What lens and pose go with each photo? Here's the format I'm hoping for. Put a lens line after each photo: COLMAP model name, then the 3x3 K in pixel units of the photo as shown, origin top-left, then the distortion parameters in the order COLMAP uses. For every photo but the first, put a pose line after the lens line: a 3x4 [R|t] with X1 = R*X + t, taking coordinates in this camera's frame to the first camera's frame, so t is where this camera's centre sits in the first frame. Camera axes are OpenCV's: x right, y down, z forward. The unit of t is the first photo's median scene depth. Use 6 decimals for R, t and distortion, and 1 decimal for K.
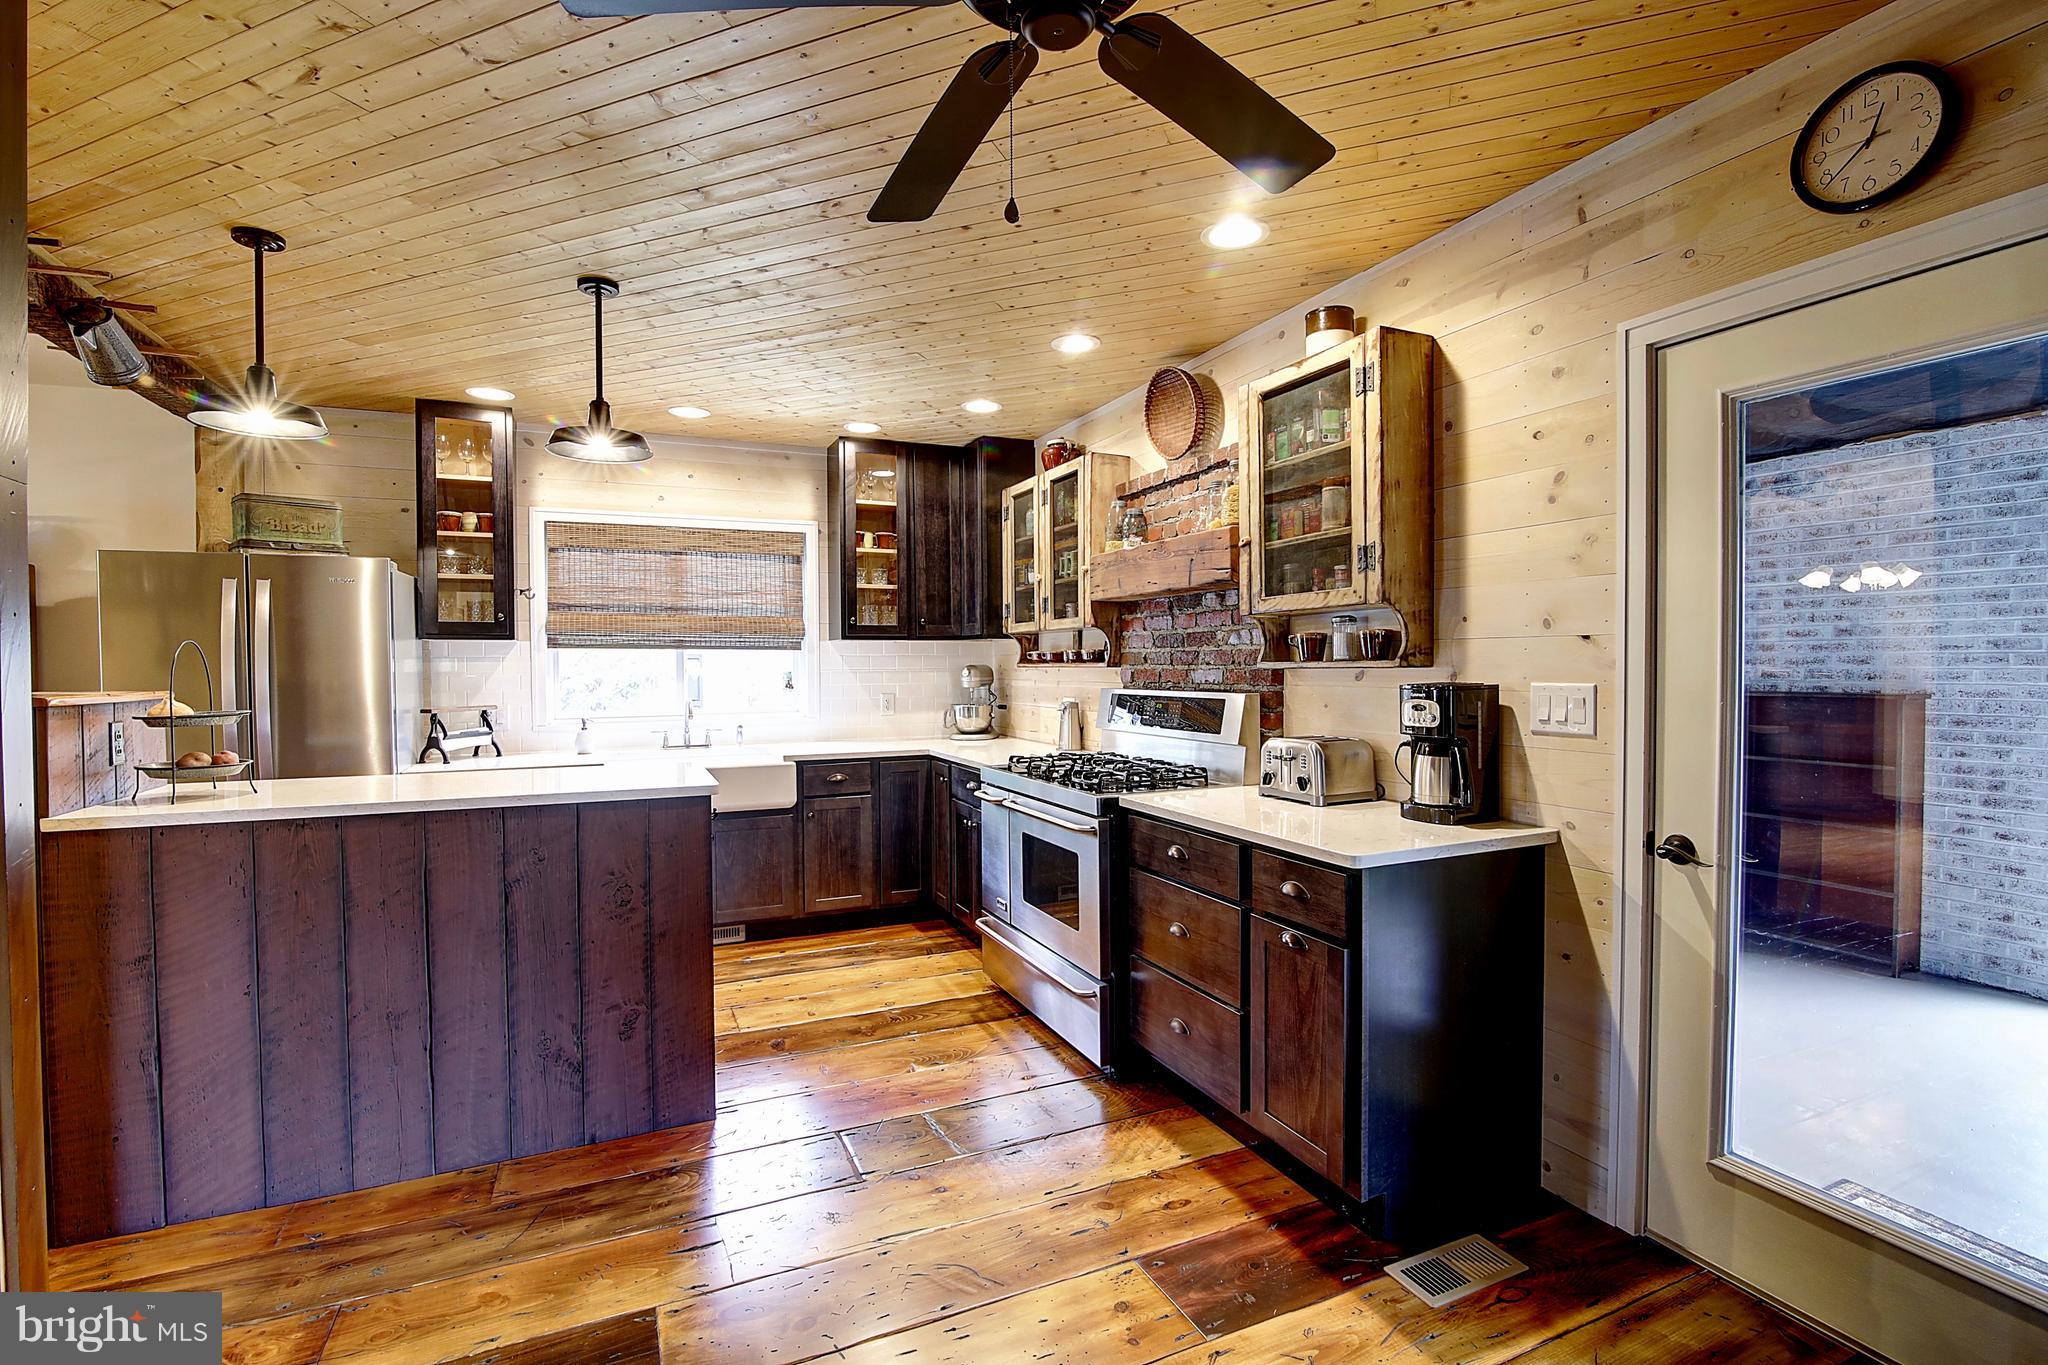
lens RADIAL K [[935.4, 0, 1024.9], [0, 935.4, 681.2], [0, 0, 1]] dist [-0.018044, 0.000521]
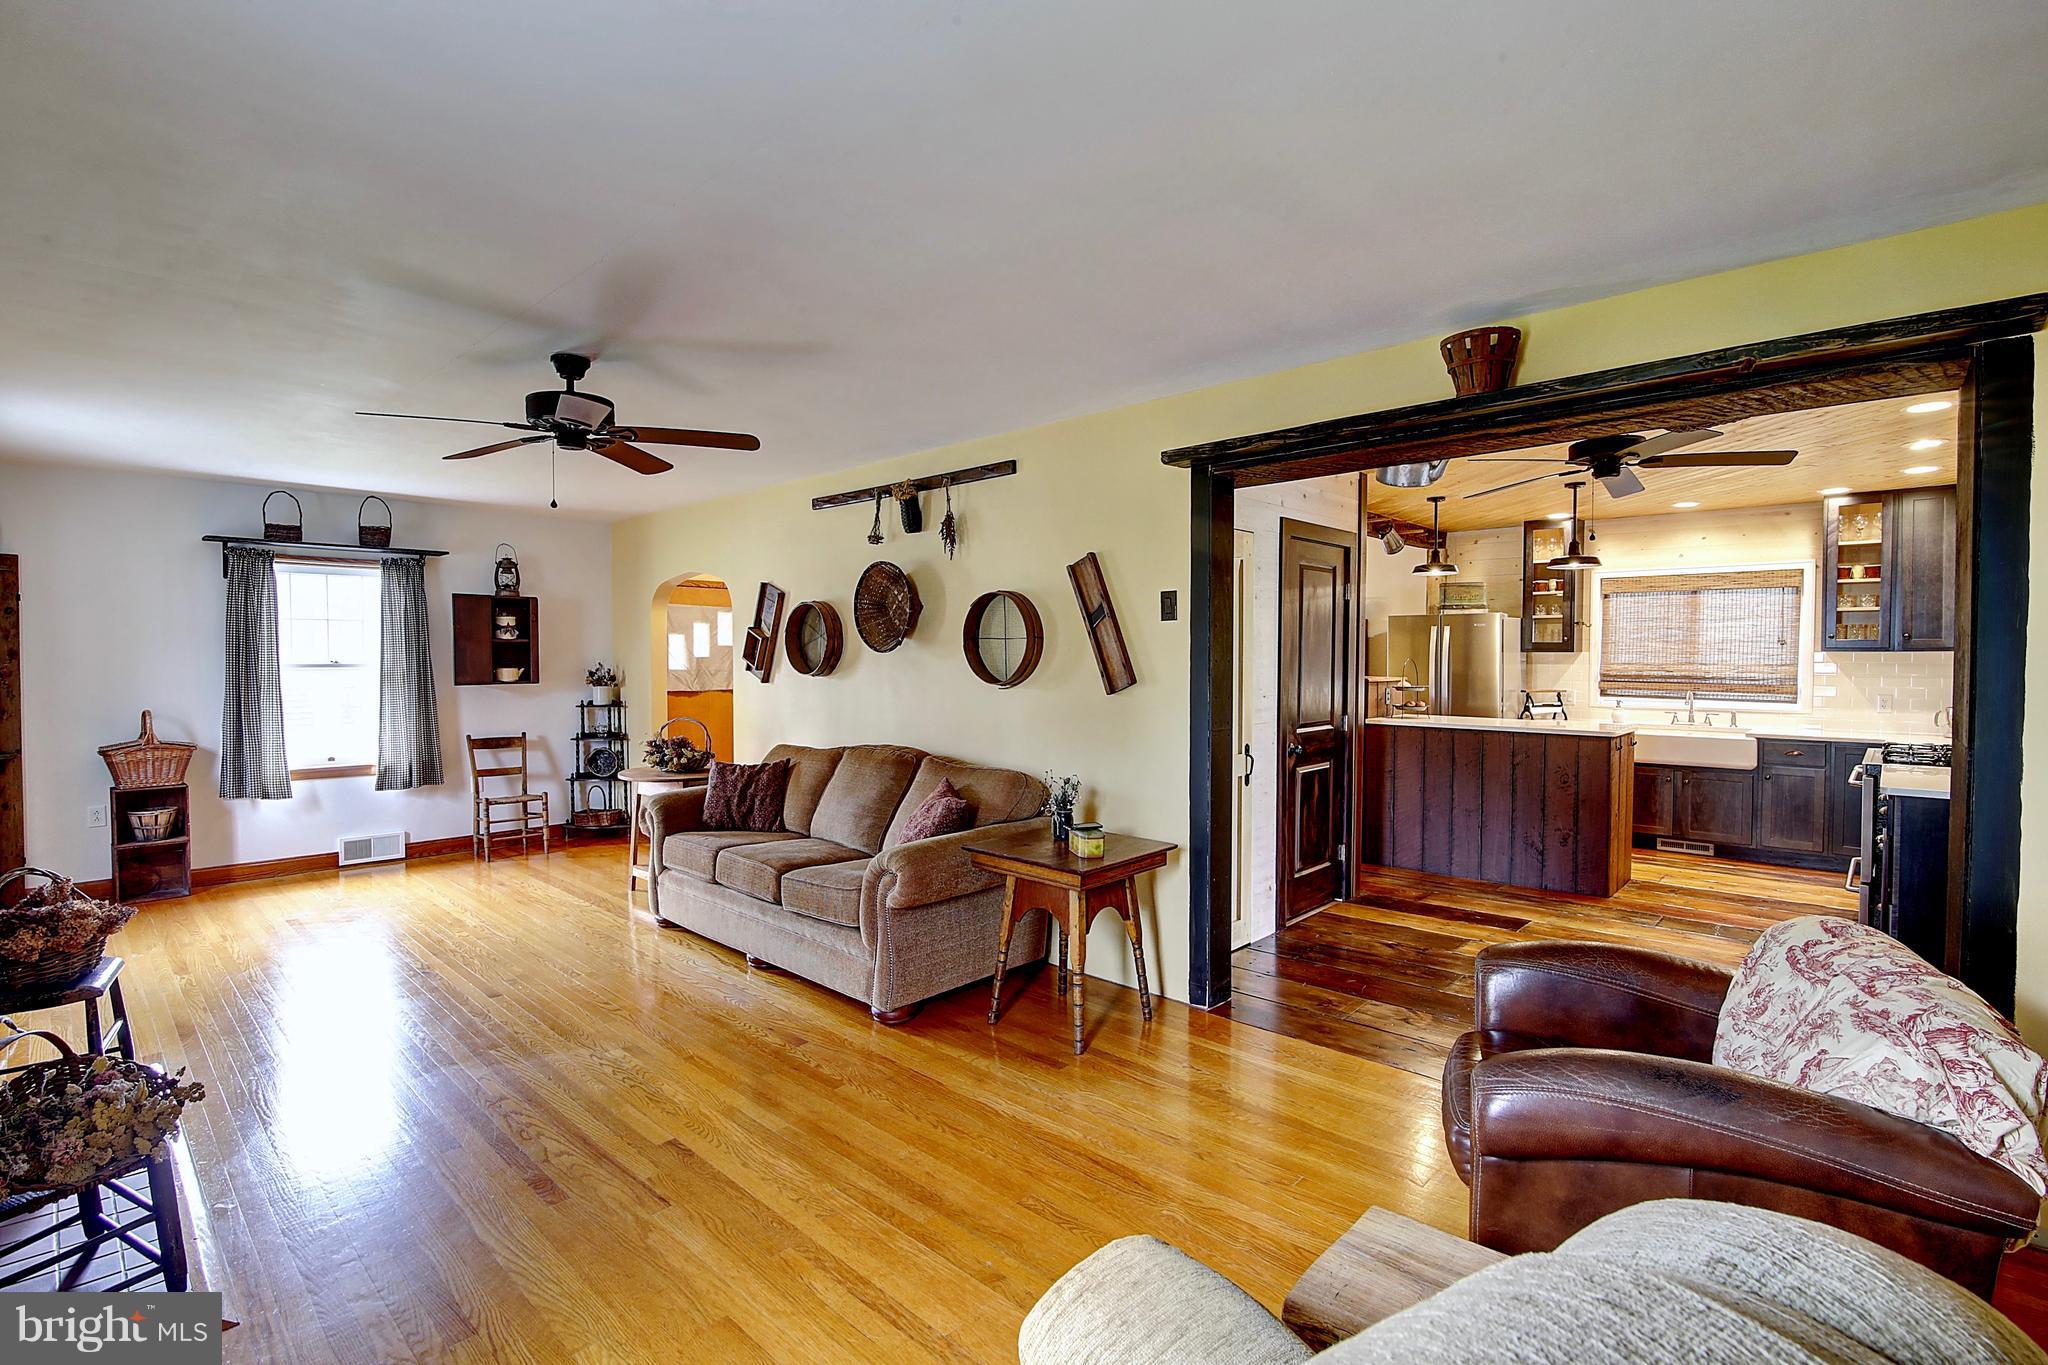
lens RADIAL K [[935.4, 0, 1024.9], [0, 935.4, 681.2], [0, 0, 1]] dist [-0.018044, 0.000521]
pose [[0.382706, 0.032917, -0.923284, 0.682338], [-0.021491, 0.999412, 0.026722, -0.016018], [0.923620, 0.009616, 0.383188, -0.624026]]
